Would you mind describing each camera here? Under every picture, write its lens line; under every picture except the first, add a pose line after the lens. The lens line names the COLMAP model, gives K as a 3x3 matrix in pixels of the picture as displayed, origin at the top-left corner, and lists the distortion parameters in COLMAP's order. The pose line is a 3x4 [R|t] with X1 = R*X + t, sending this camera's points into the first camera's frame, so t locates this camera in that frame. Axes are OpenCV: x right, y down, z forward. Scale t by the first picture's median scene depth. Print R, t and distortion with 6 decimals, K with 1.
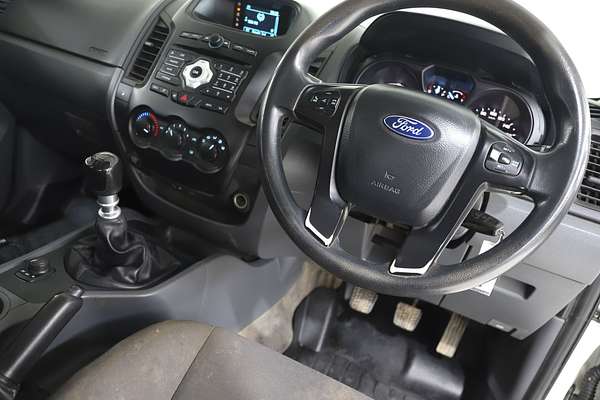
lens RADIAL K [[450.0, 0, 300.0], [0, 450.0, 200.0], [0, 0, 1]] dist [-0.089580, 0.000882]
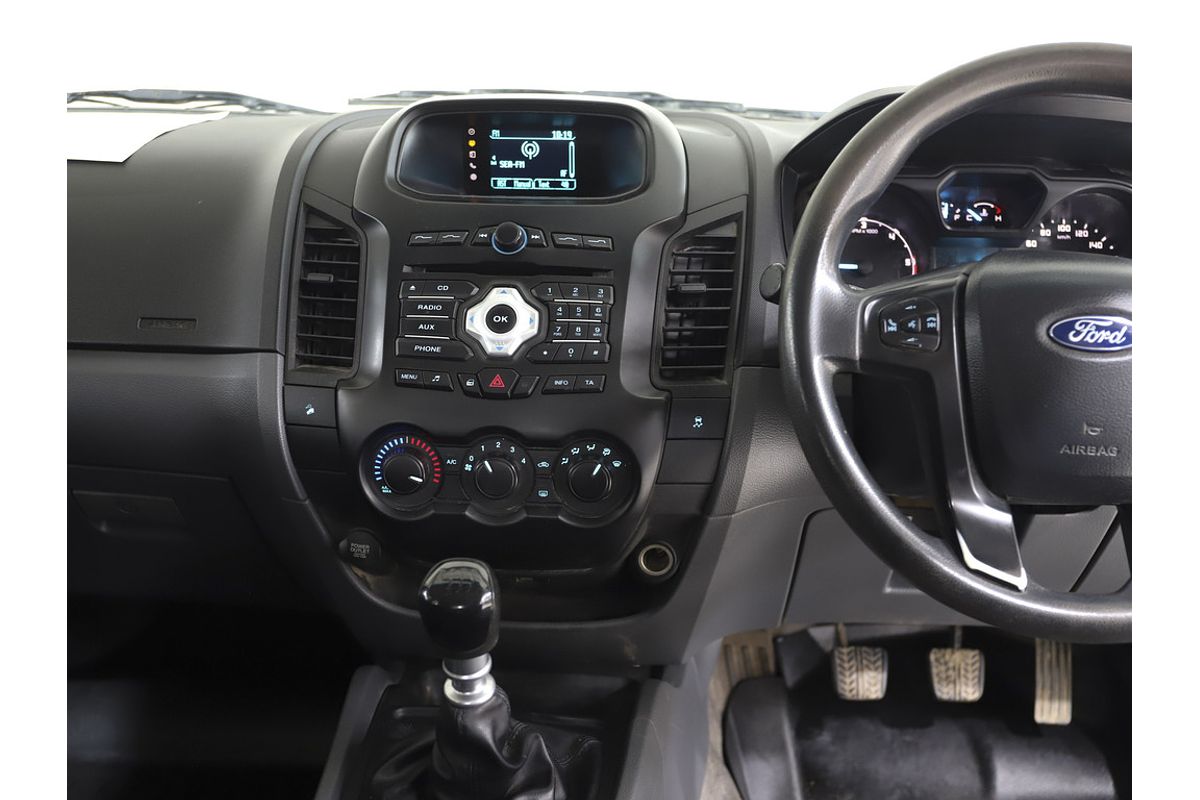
lens RADIAL K [[1151.4, 0, 600.0], [0, 1151.4, 400.0], [0, 0, 1]] dist [-0.020652, 0.008857]
pose [[0.919901, -0.299038, 0.253690, -0.428953], [0.308498, 0.951221, 0.002613, -0.171261], [-0.242097, 0.075859, 0.967282, -0.121609]]
